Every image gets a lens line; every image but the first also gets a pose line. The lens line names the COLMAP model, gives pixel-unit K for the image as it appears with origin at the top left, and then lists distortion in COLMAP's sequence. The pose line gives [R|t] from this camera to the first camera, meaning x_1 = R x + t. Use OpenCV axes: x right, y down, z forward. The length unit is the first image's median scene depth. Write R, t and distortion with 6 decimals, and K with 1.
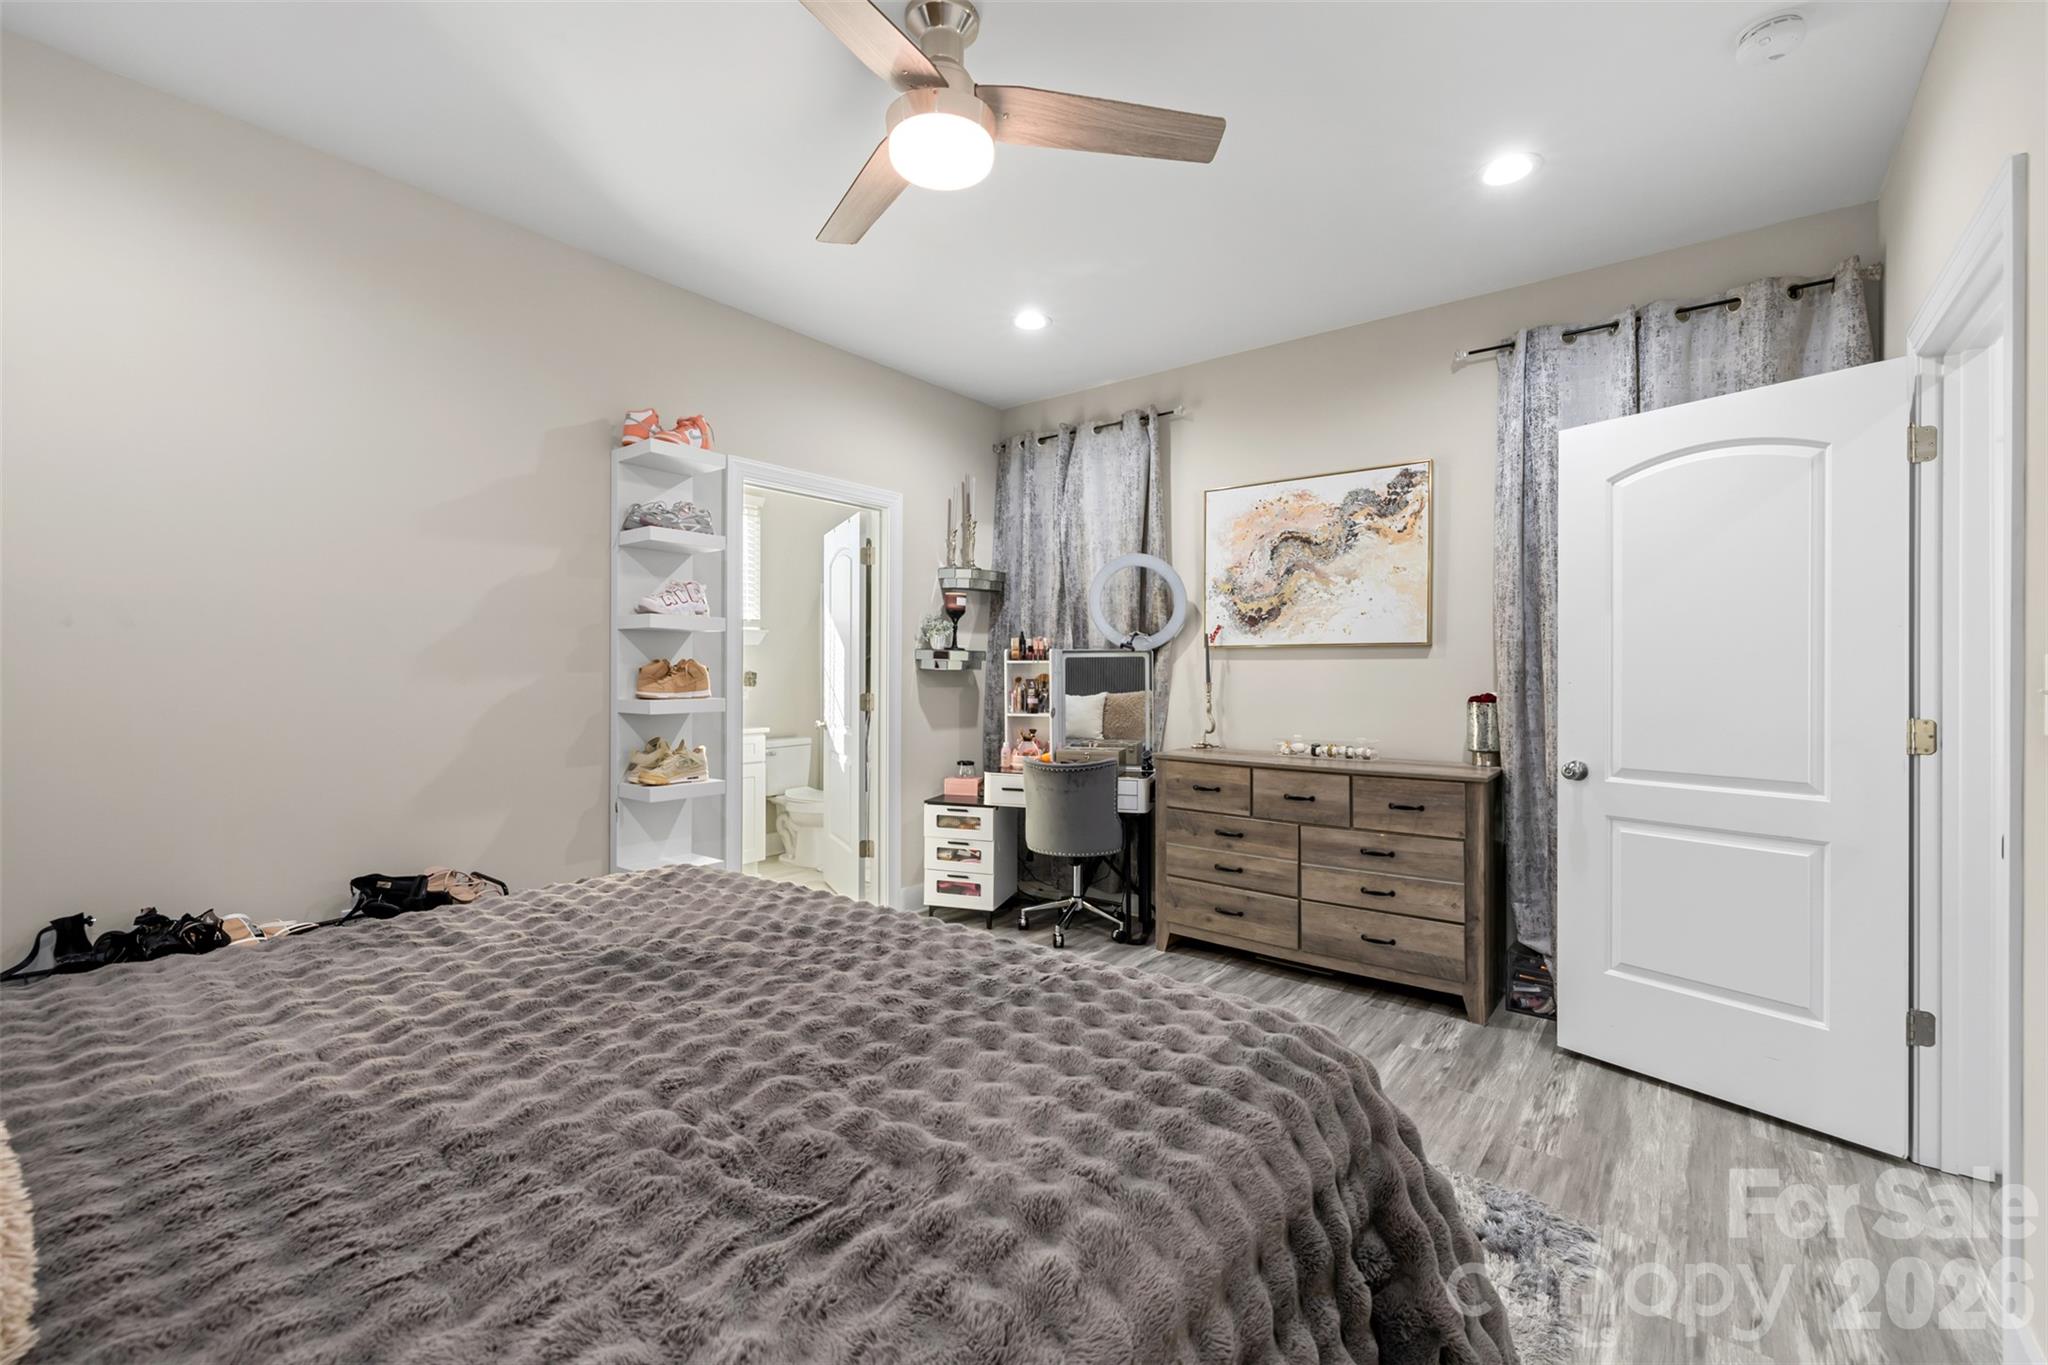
lens RADIAL K [[864.0, 0, 1023.1], [0, 864.0, 677.3], [0, 0, 1]] dist [0.002380, -0.000161]
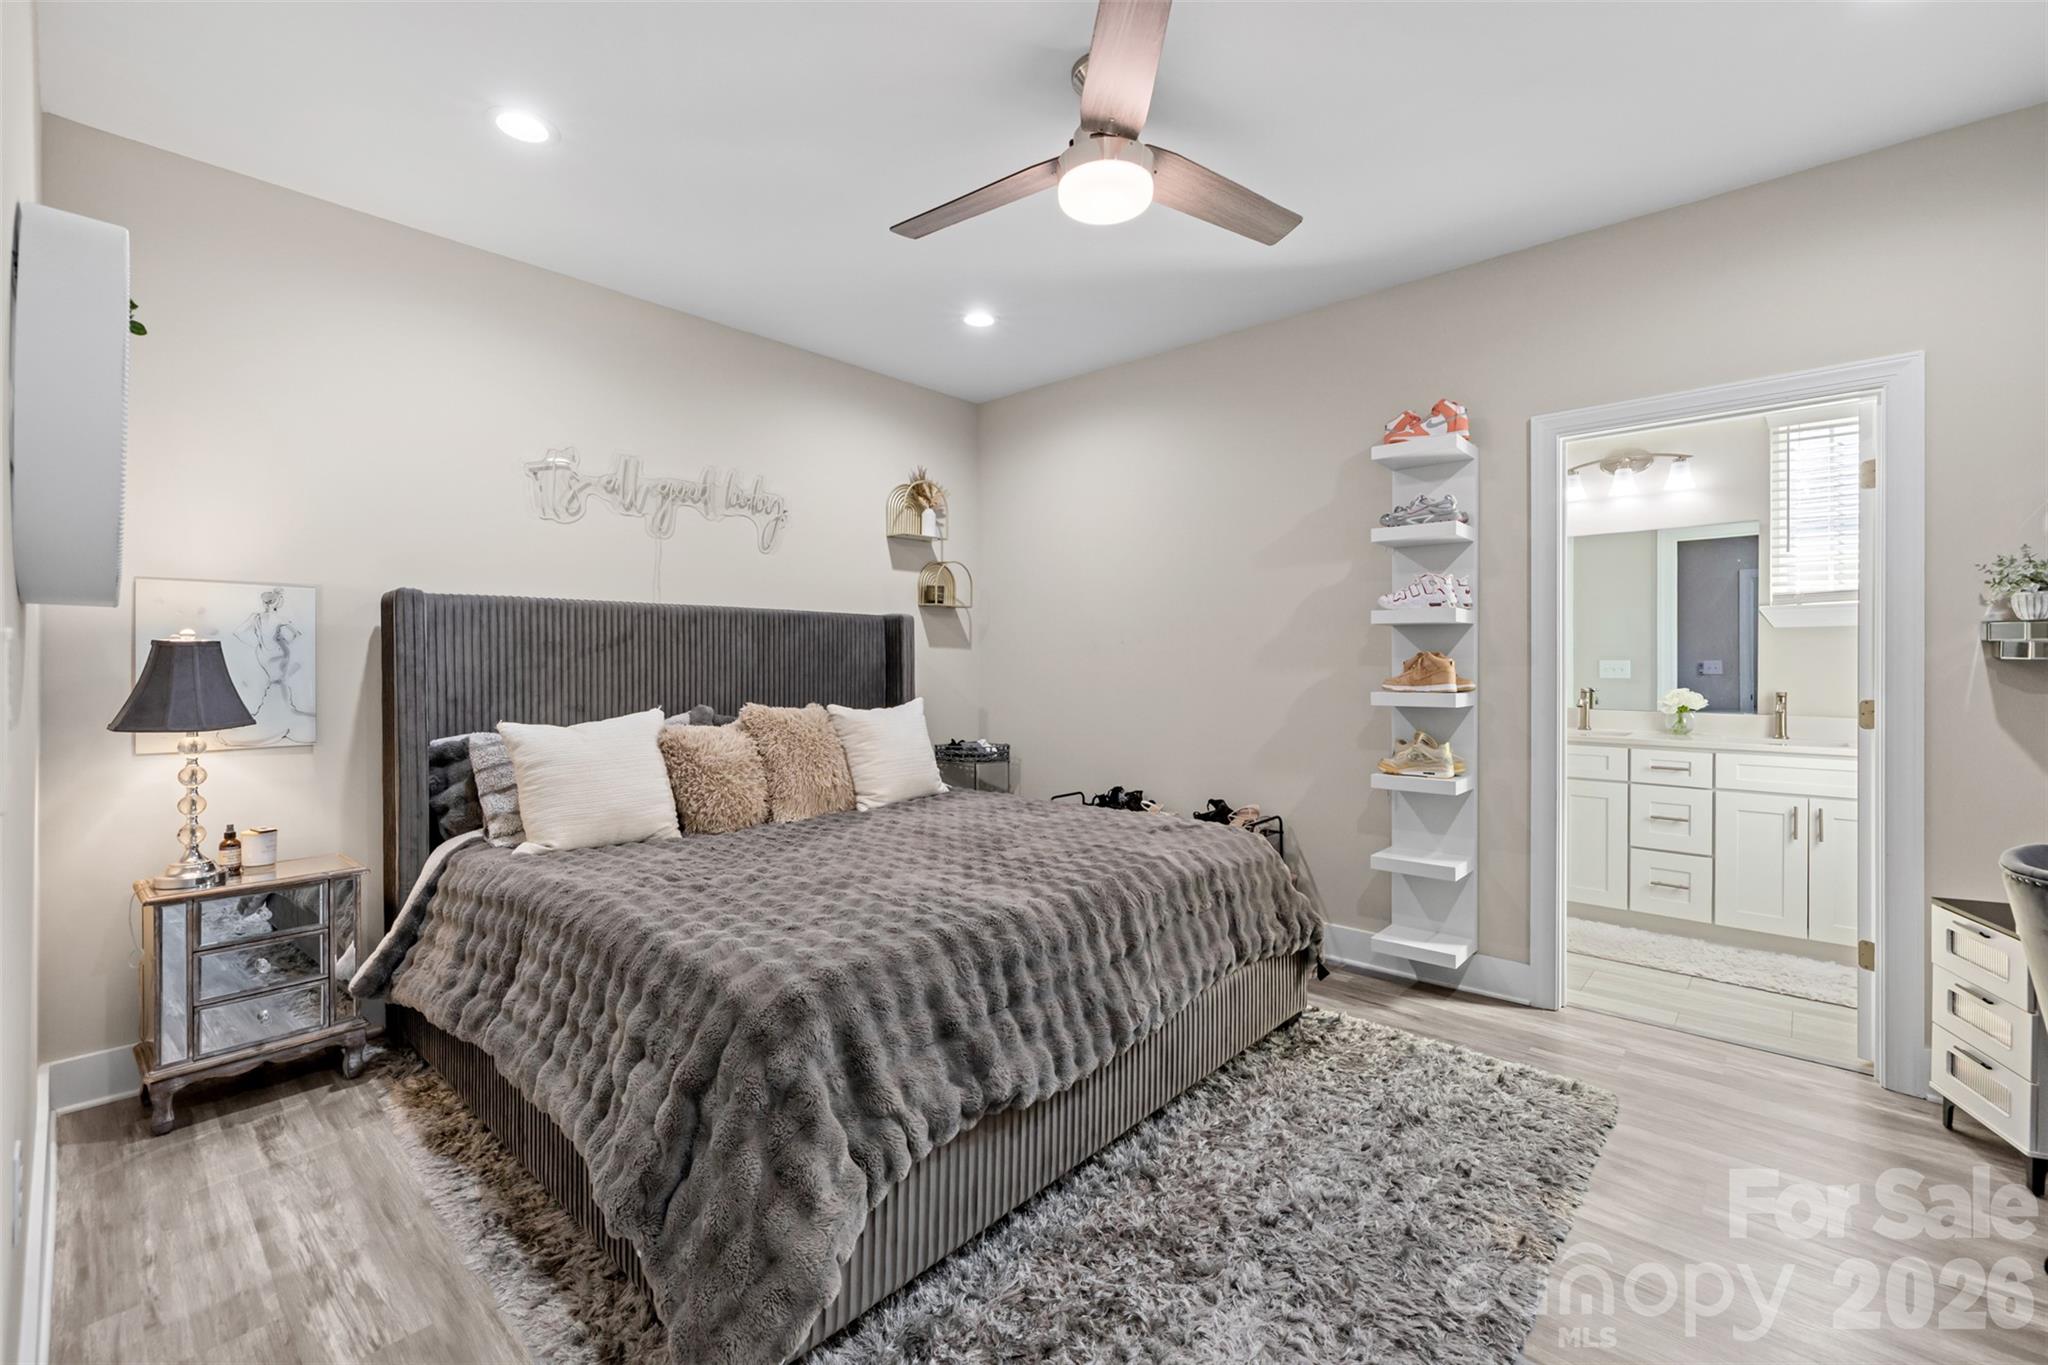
lens RADIAL K [[864.0, 0, 1023.1], [0, 864.0, 677.3], [0, 0, 1]] dist [0.002380, -0.000161]
pose [[-0.068041, 0.009323, -0.997639, 0.630904], [-0.007405, 0.999924, 0.009849, 0.001072], [0.997655, 0.008057, -0.067967, 0.605787]]
